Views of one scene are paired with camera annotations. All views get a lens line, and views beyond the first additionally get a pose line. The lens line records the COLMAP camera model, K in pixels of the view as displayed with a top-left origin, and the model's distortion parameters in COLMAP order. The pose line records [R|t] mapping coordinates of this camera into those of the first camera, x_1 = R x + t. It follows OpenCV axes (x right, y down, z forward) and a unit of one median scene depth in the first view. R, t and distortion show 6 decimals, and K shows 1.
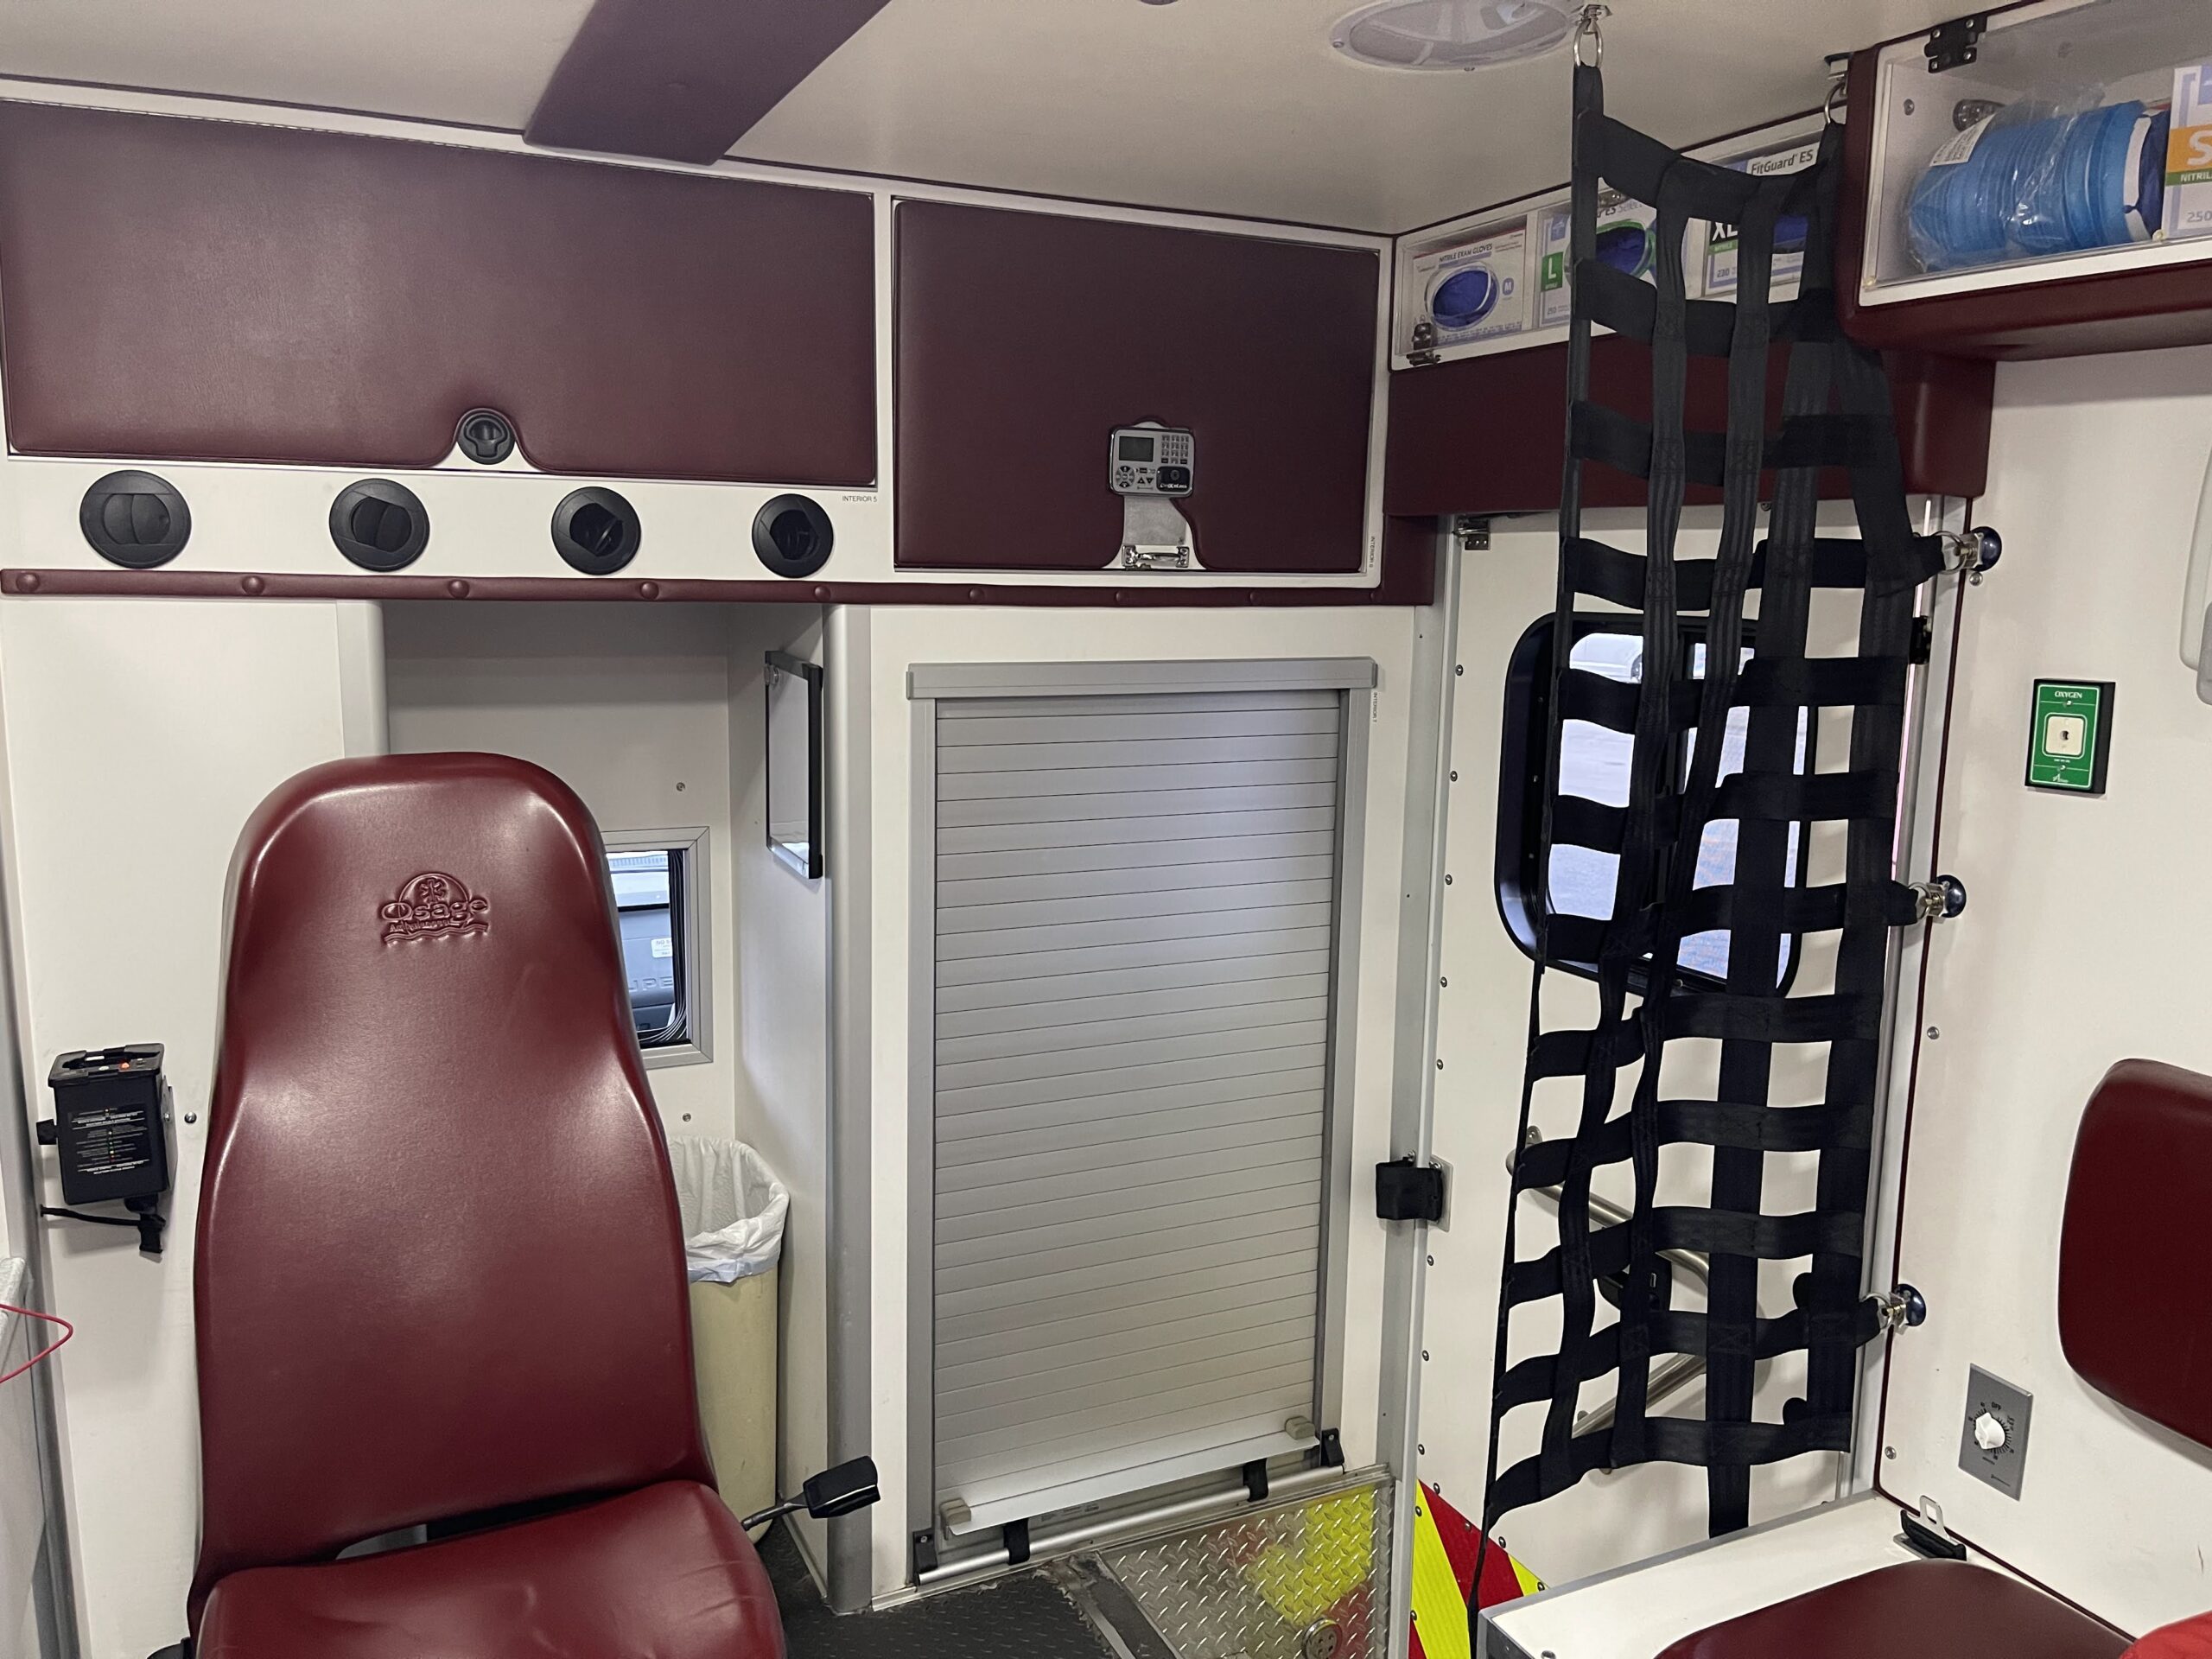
lens RADIAL K [[1690.4, 0, 1113.2], [0, 1690.4, 847.9], [0, 0, 1]] dist [0.064244, -0.076748]
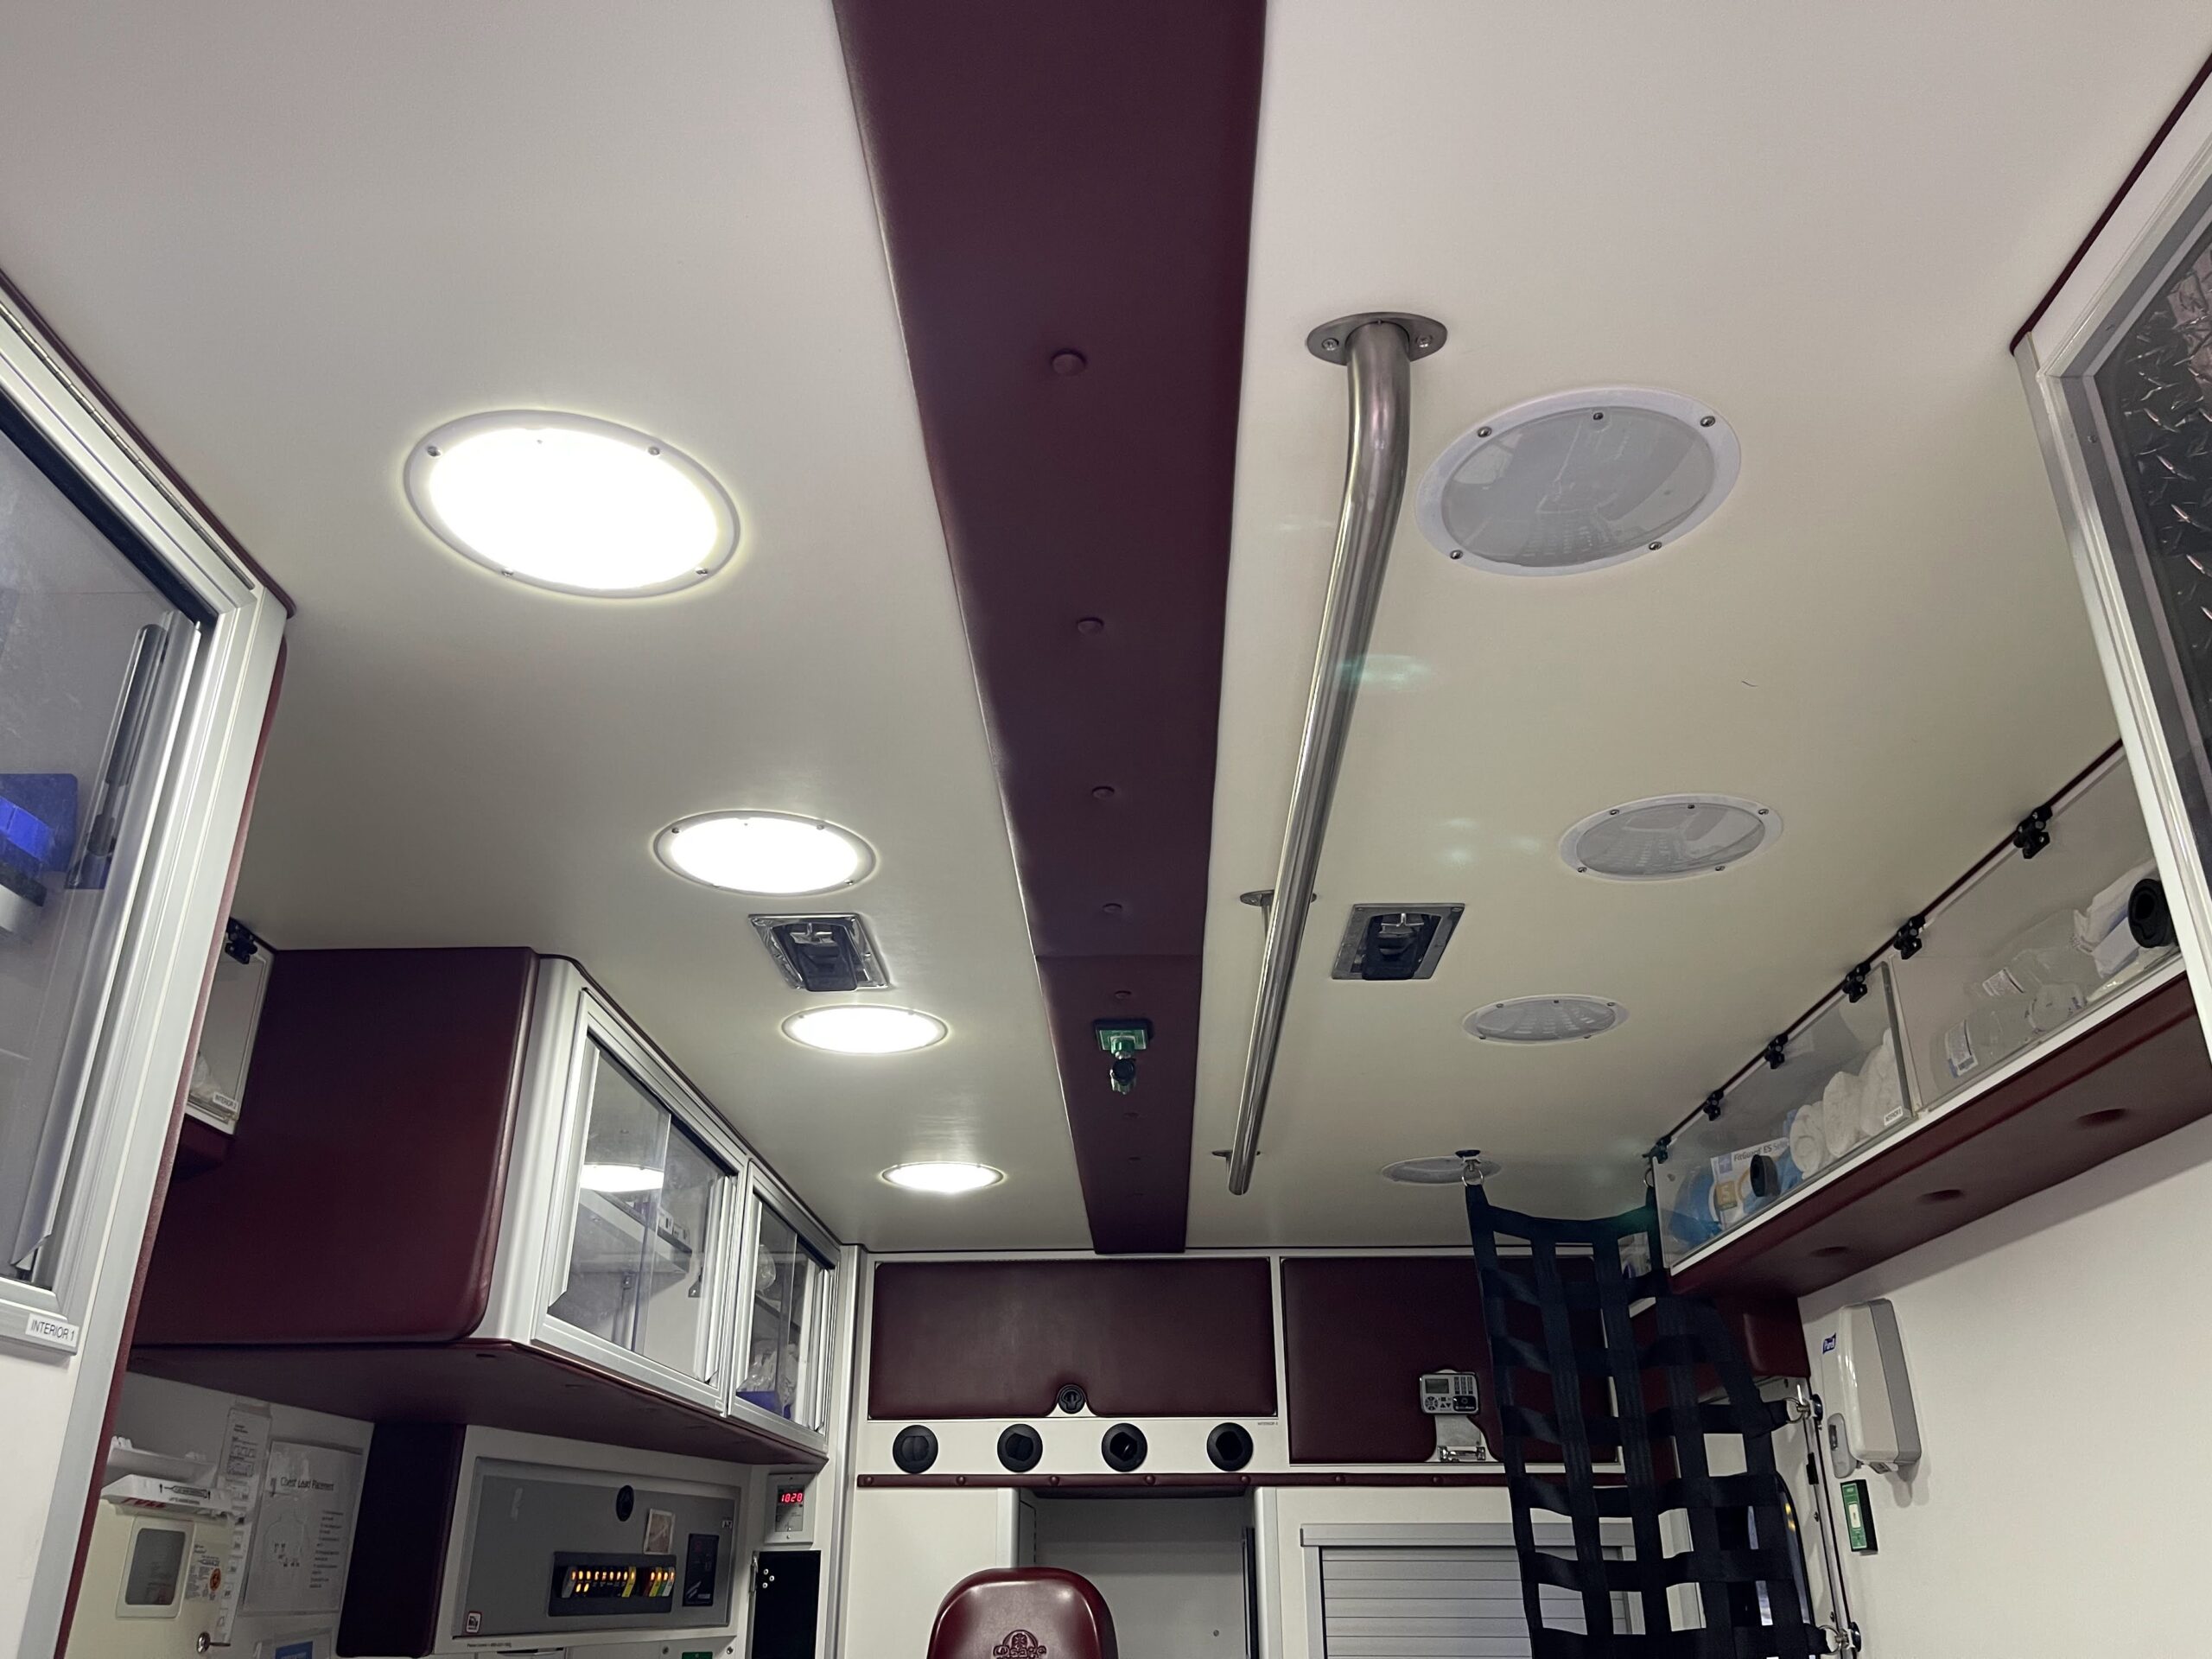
lens RADIAL K [[1690.4, 0, 1111.1], [0, 1690.4, 845.3], [0, 0, 1]] dist [0.064244, -0.076748]
pose [[0.889275, -0.200734, -0.410969, 0.574935], [-0.055972, 0.844027, -0.533373, 0.250361], [0.453934, 0.497318, 0.739336, -0.714648]]
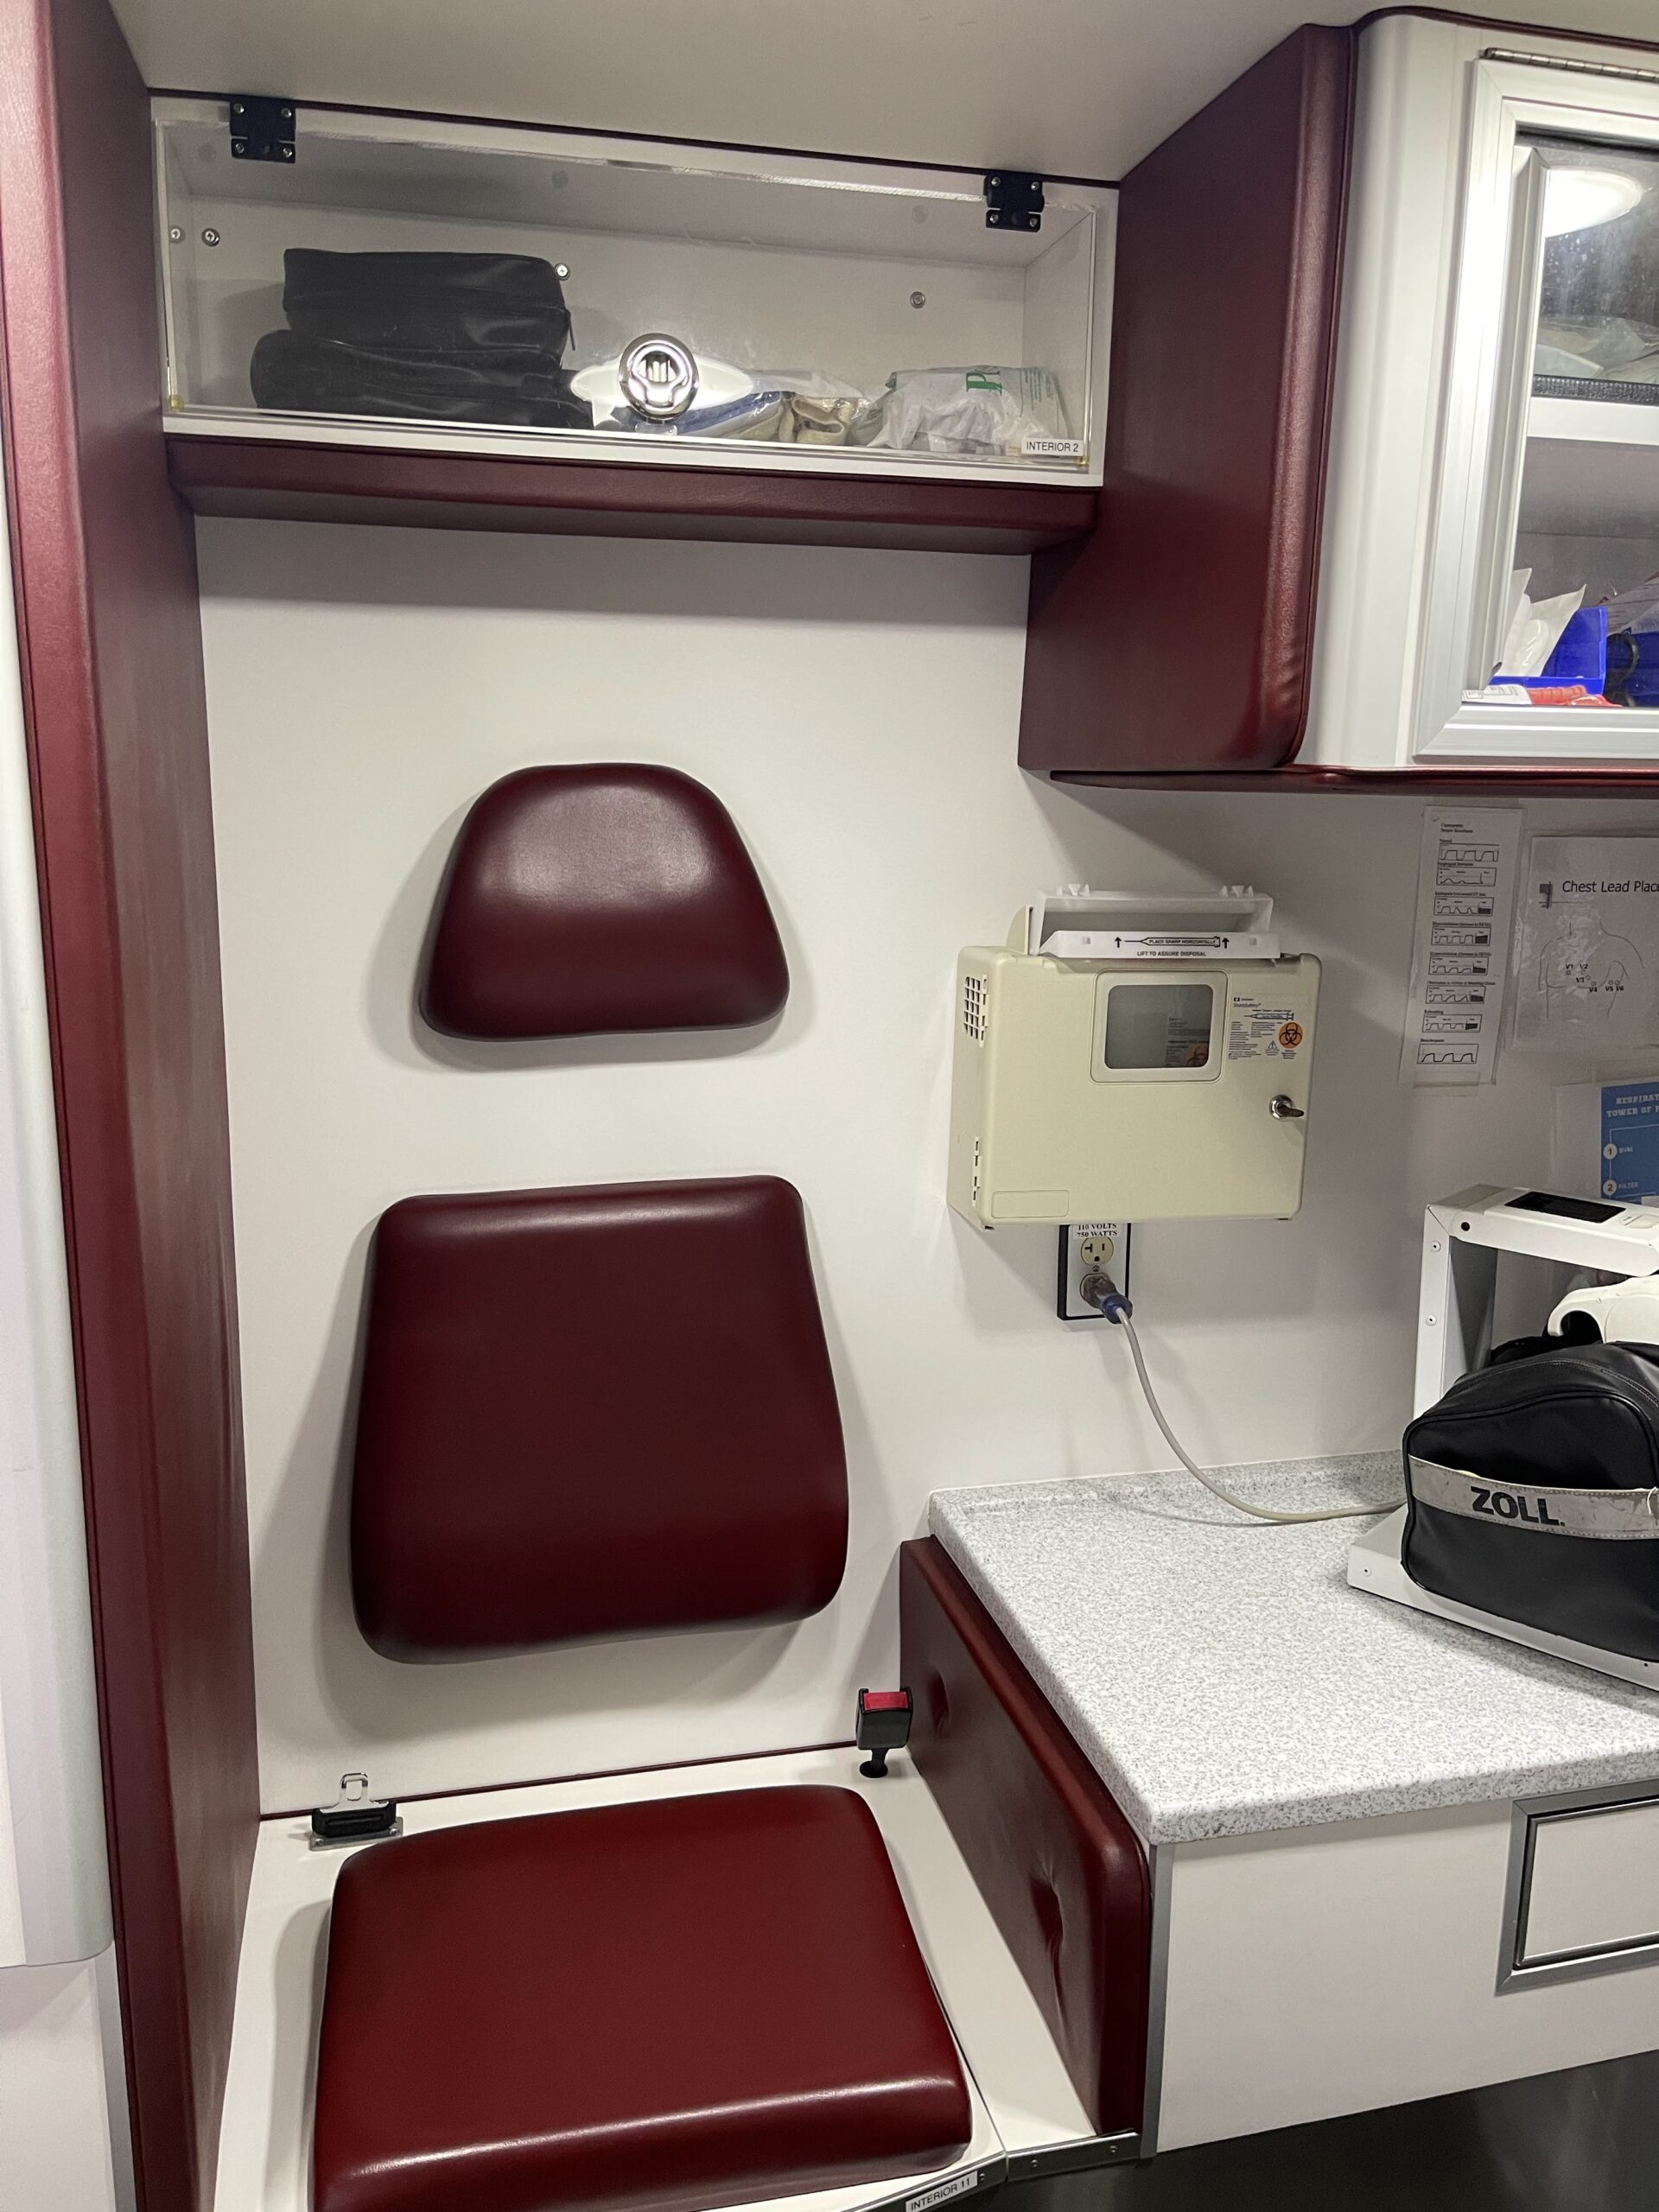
lens RADIAL K [[1690.4, 0, 823.4], [0, 1690.4, 1114.1], [0, 0, 1]] dist [0.064244, -0.076748]
pose [[-0.217181, 0.171338, -0.960976, 0.431643], [-0.174625, 0.961773, 0.210946, 0.015797], [0.960385, 0.213624, -0.178959, -0.064304]]
